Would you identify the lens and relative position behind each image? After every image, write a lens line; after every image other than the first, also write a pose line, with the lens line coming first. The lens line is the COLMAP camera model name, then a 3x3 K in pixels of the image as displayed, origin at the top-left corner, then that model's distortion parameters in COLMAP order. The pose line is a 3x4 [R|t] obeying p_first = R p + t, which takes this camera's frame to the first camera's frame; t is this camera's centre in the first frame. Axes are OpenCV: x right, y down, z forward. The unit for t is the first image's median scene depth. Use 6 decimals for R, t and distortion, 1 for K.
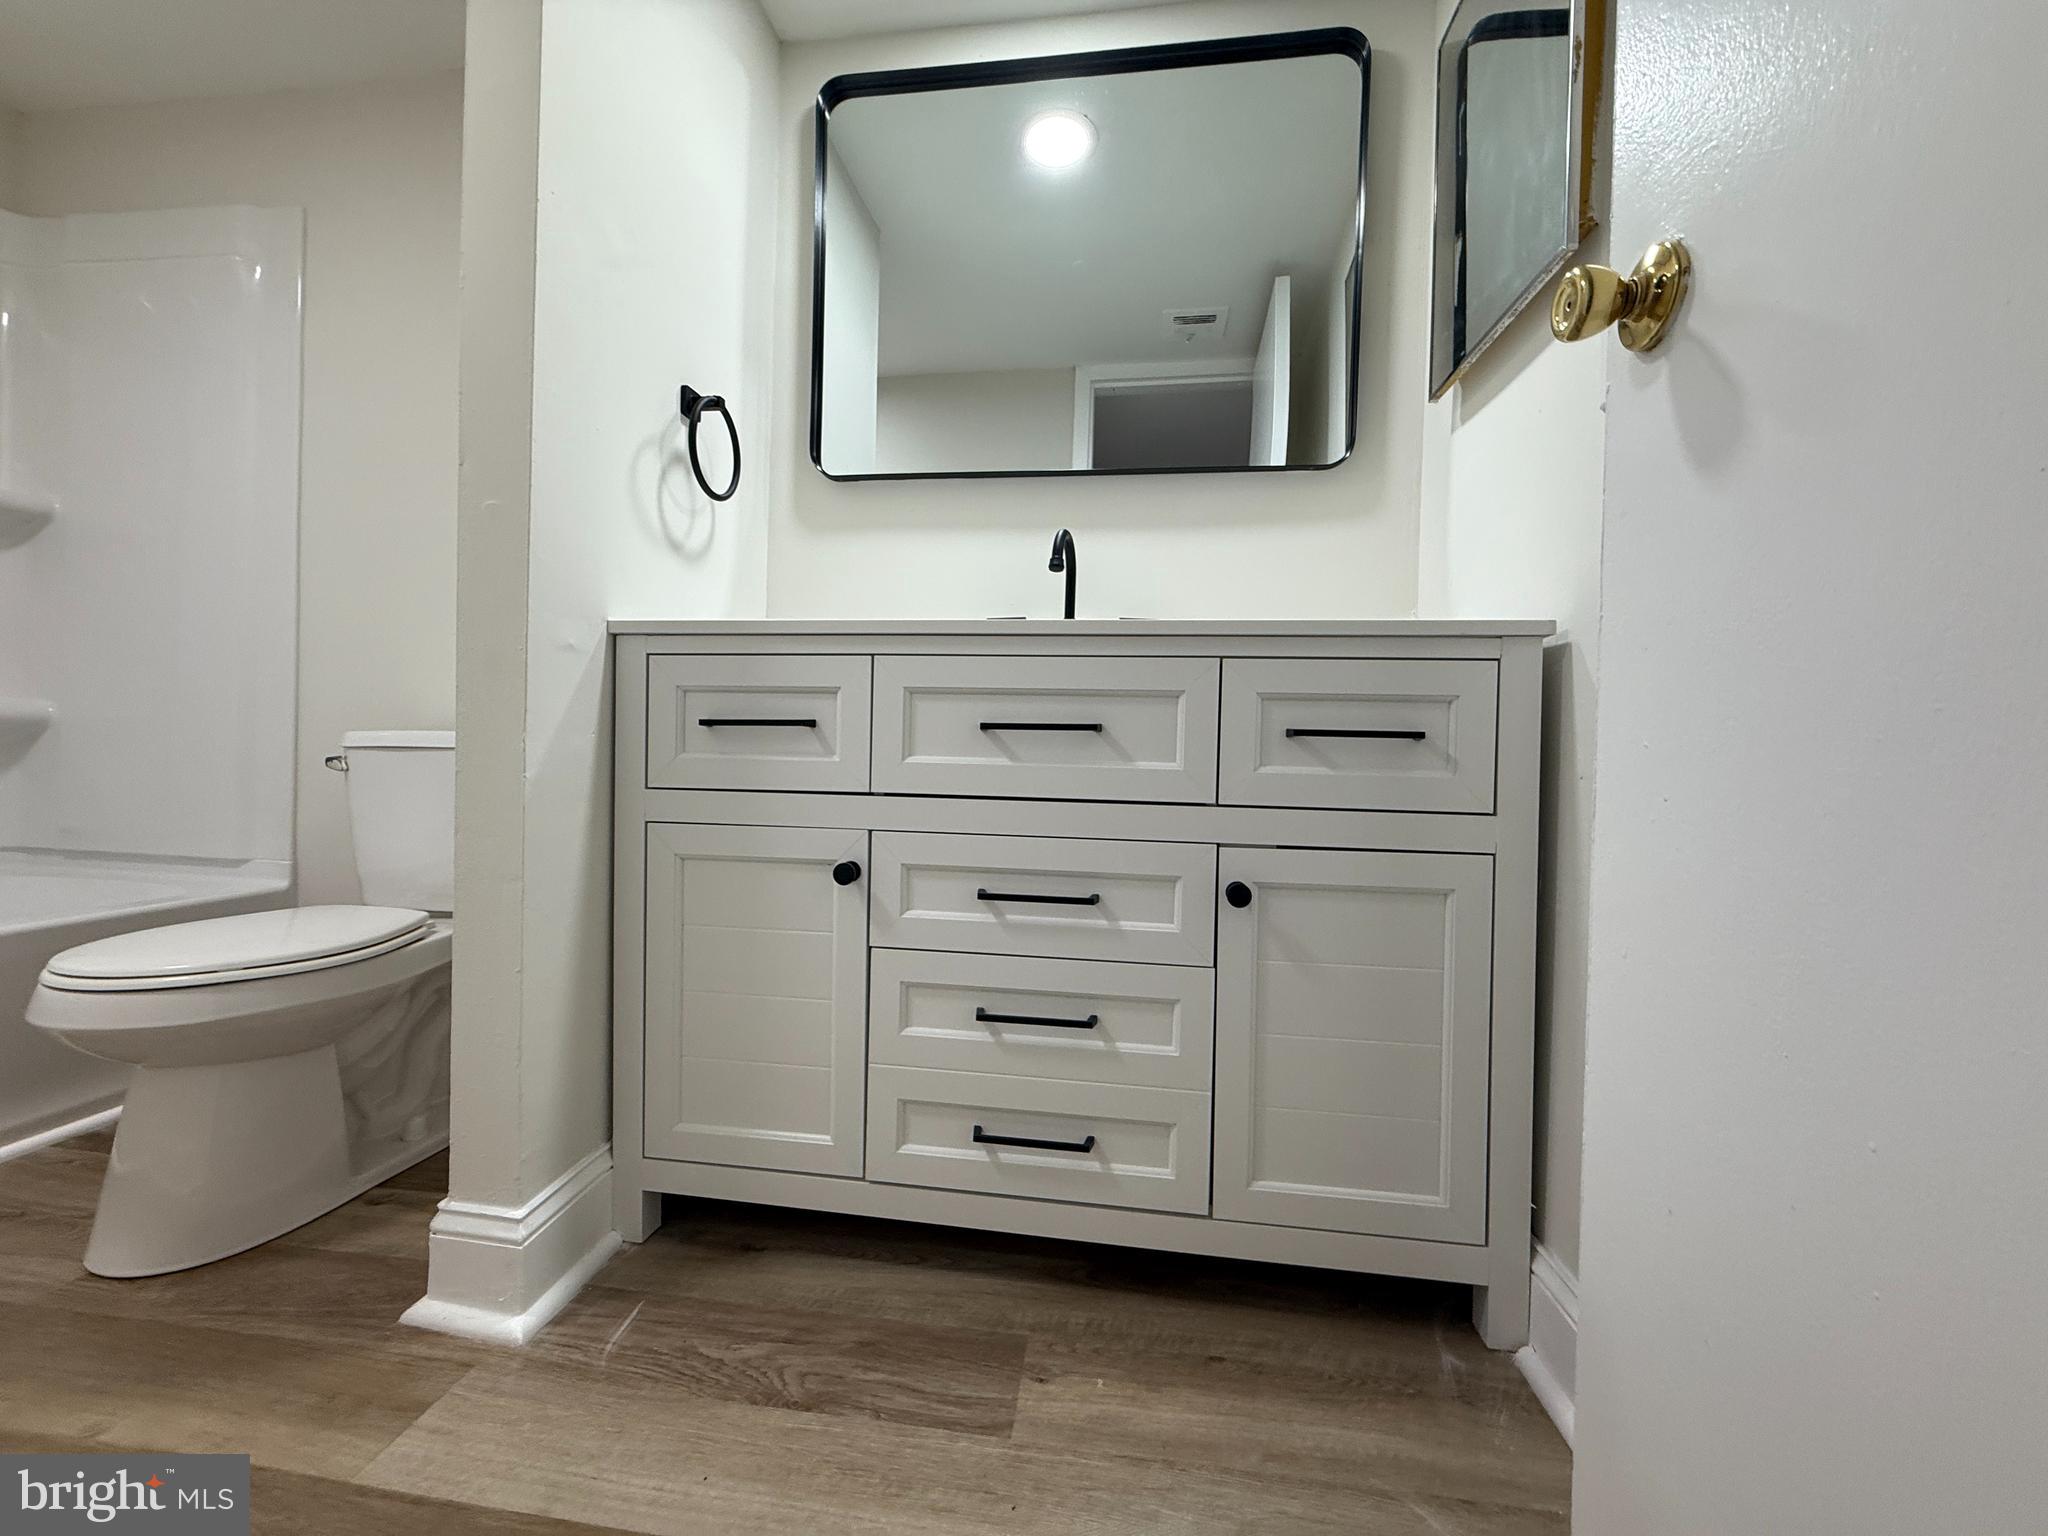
lens RADIAL K [[815.1, 0, 1020.0], [0, 815.1, 768.1], [0, 0, 1]] dist [-0.000612, 0.000735]
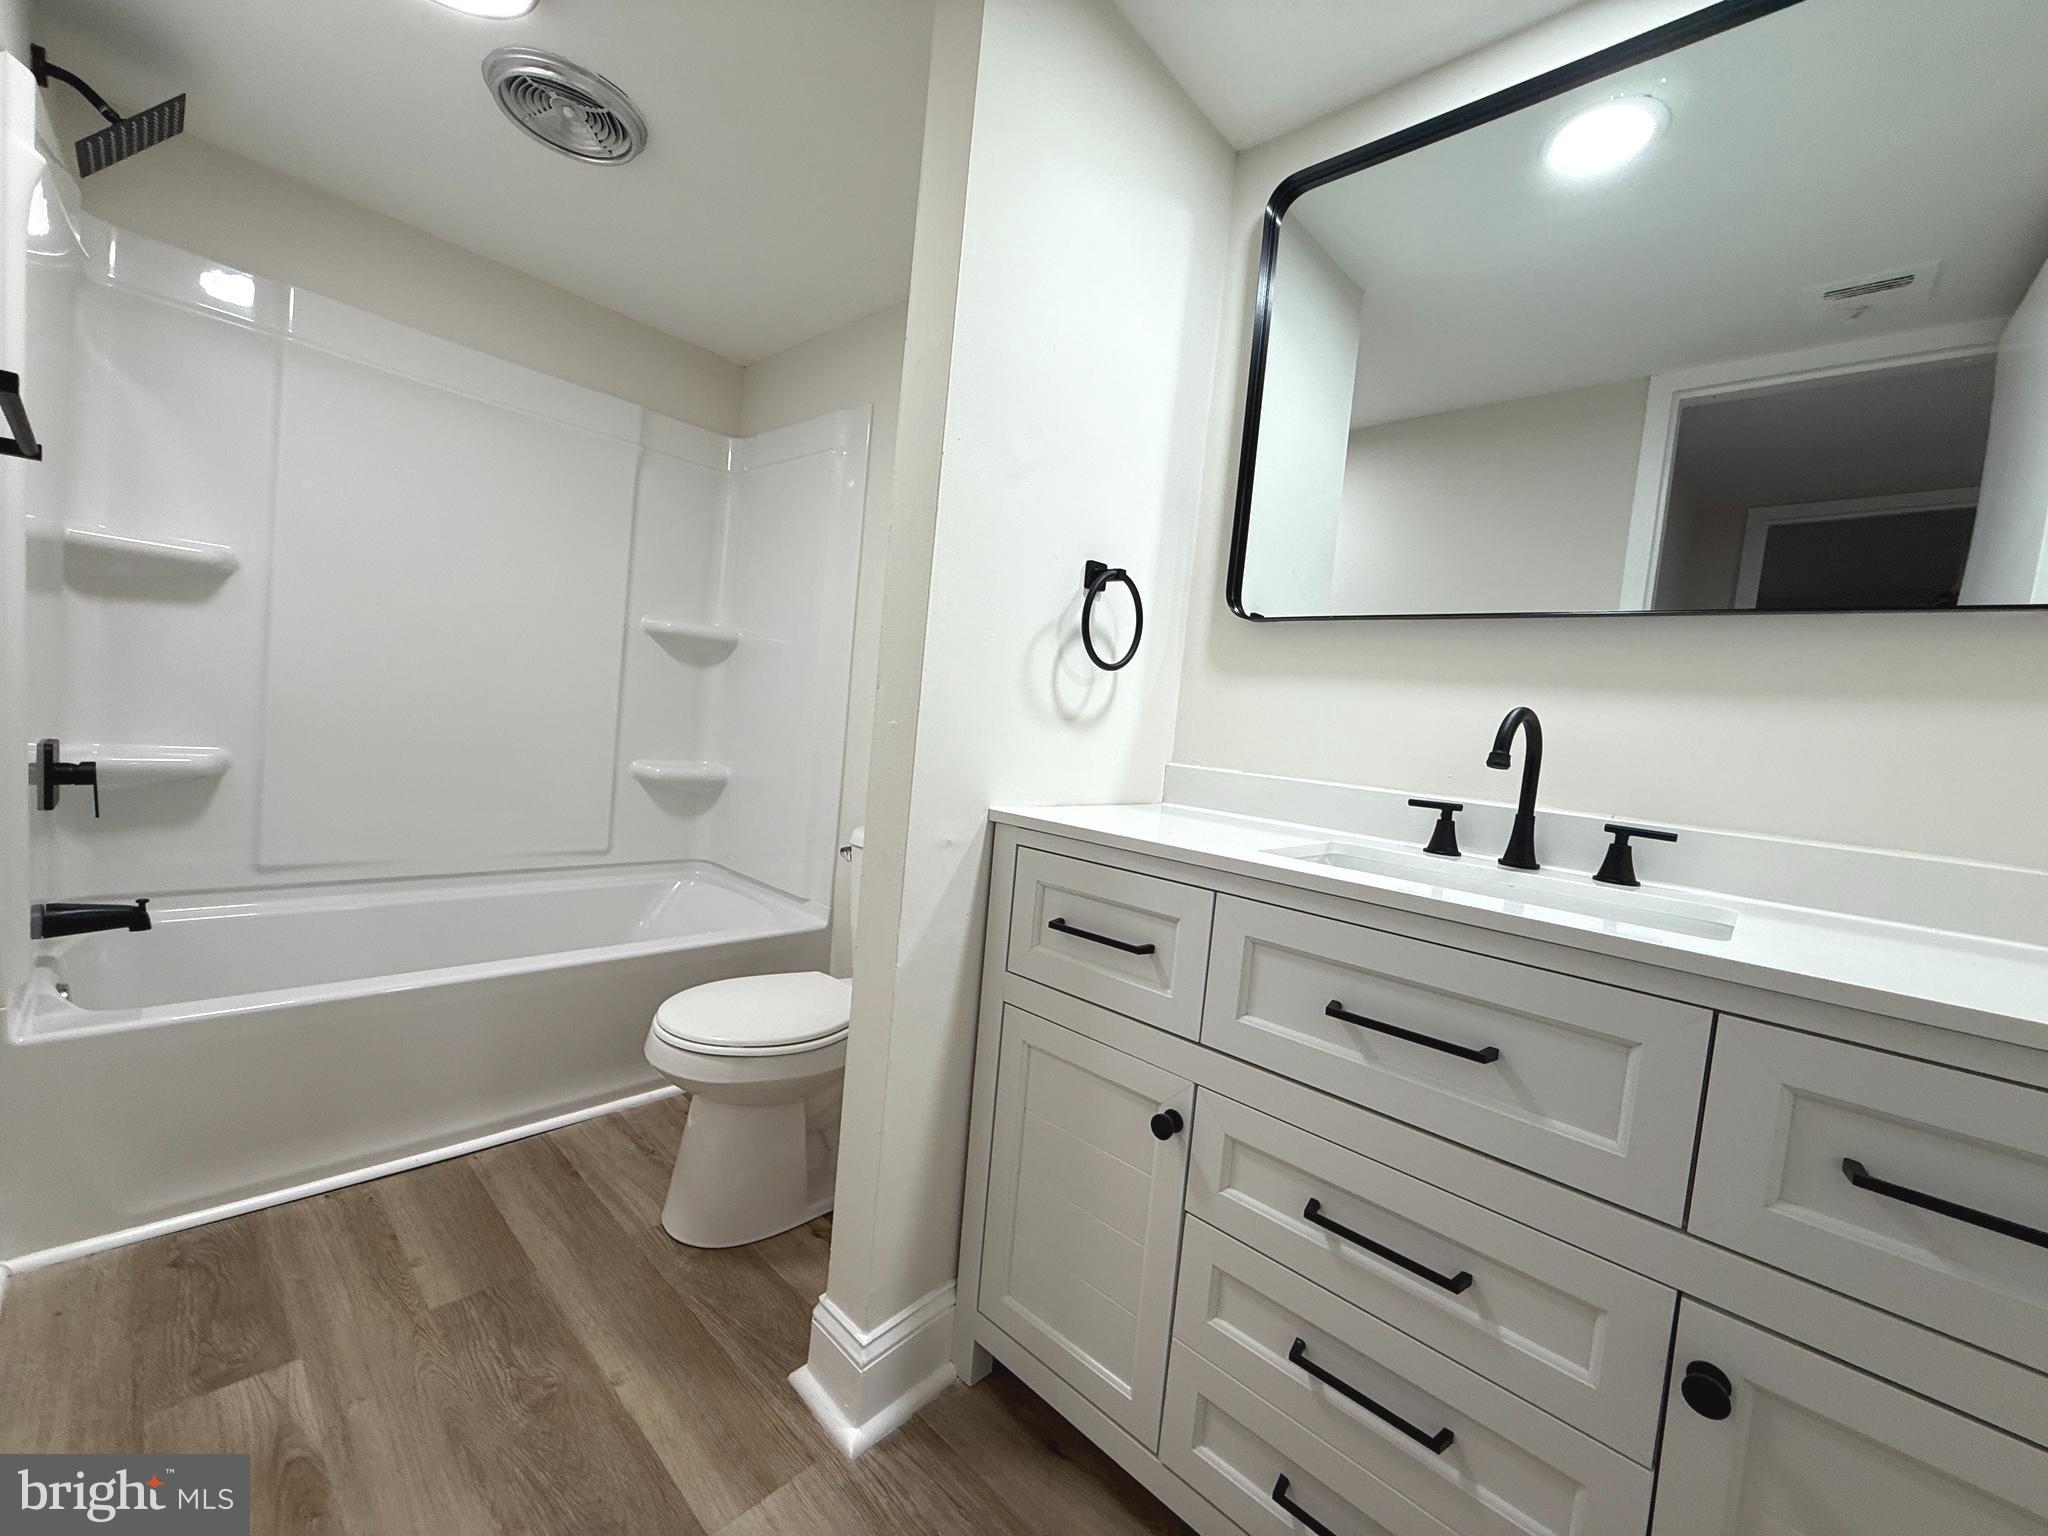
lens RADIAL K [[815.1, 0, 1024.8], [0, 815.1, 766.1], [0, 0, 1]] dist [-0.000612, 0.000735]
pose [[0.818744, 0.085446, -0.567766, 0.138609], [-0.082346, 0.996116, 0.031164, -0.280778], [0.568223, 0.021238, 0.822600, 0.148169]]
